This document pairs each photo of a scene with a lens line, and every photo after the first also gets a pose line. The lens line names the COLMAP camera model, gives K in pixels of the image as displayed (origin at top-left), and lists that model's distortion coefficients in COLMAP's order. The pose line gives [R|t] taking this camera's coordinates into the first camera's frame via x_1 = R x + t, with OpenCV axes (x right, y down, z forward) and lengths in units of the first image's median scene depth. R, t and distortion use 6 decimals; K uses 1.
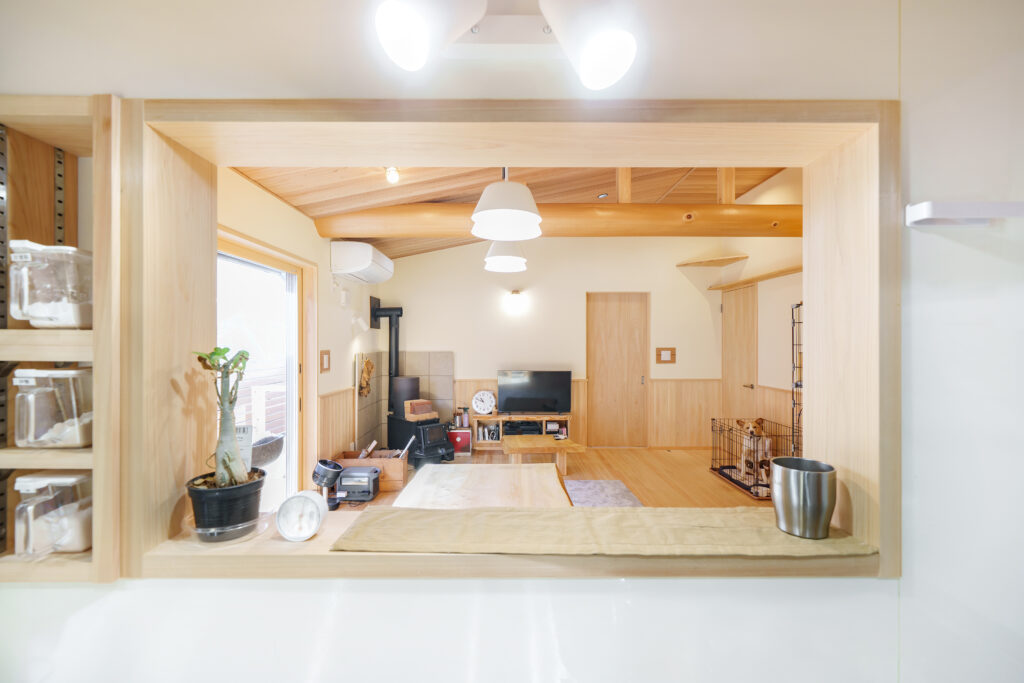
lens RADIAL K [[443.0, 0, 512.0], [0, 443.0, 341.5], [0, 0, 1]] dist [0.022465, -0.000048]
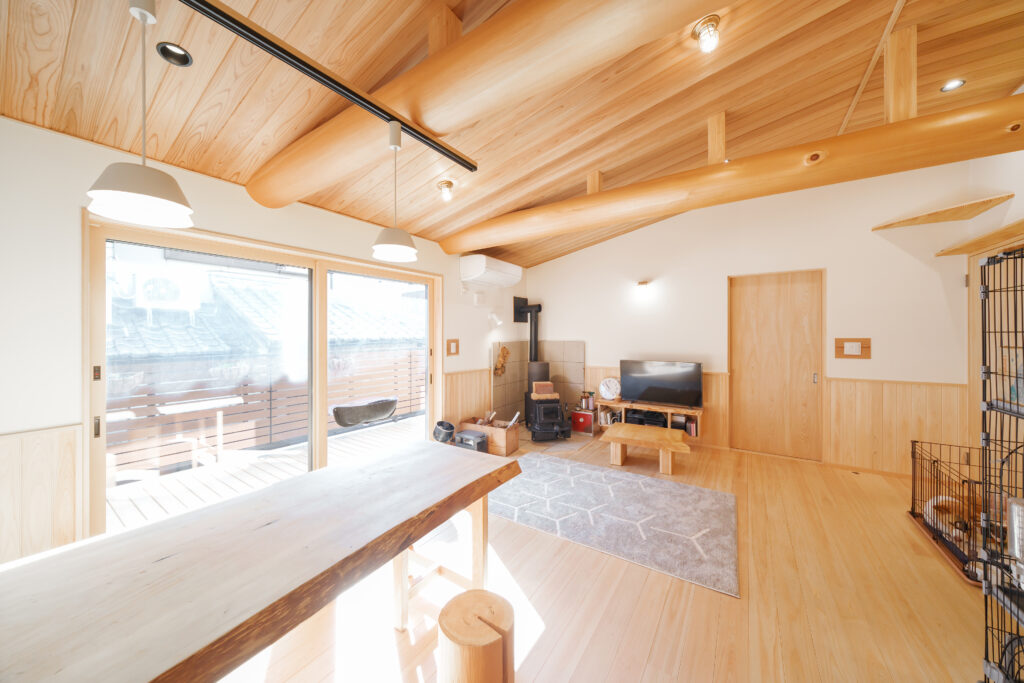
lens RADIAL K [[349.1, 0, 511.5], [0, 349.1, 334.1], [0, 0, 1]] dist [0.012270, 0.000044]
pose [[0.822656, -0.003971, -0.568525, 0.229206], [0.005092, 0.999987, 0.000384, 0.003702], [0.568516, -0.003210, 0.822666, 0.174683]]
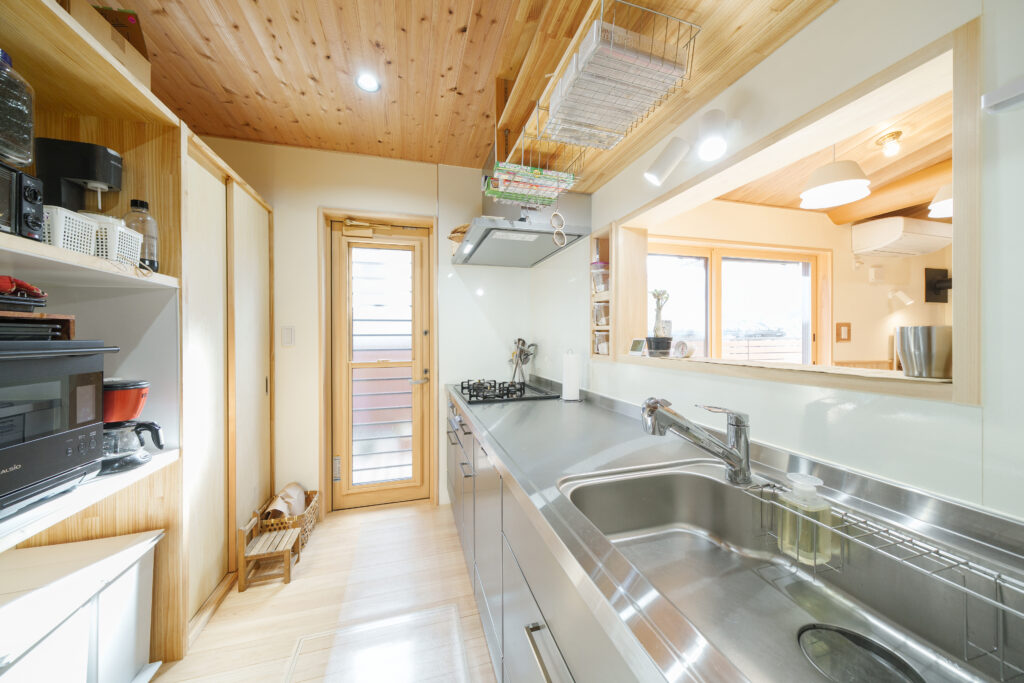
lens RADIAL K [[349.1, 0, 511.5], [0, 349.1, 334.1], [0, 0, 1]] dist [0.012270, 0.000044]
pose [[0.275036, -0.003194, -0.961429, 0.156616], [0.005952, 0.999981, -0.001619, 0.032784], [0.961416, -0.005277, 0.275049, -0.049618]]
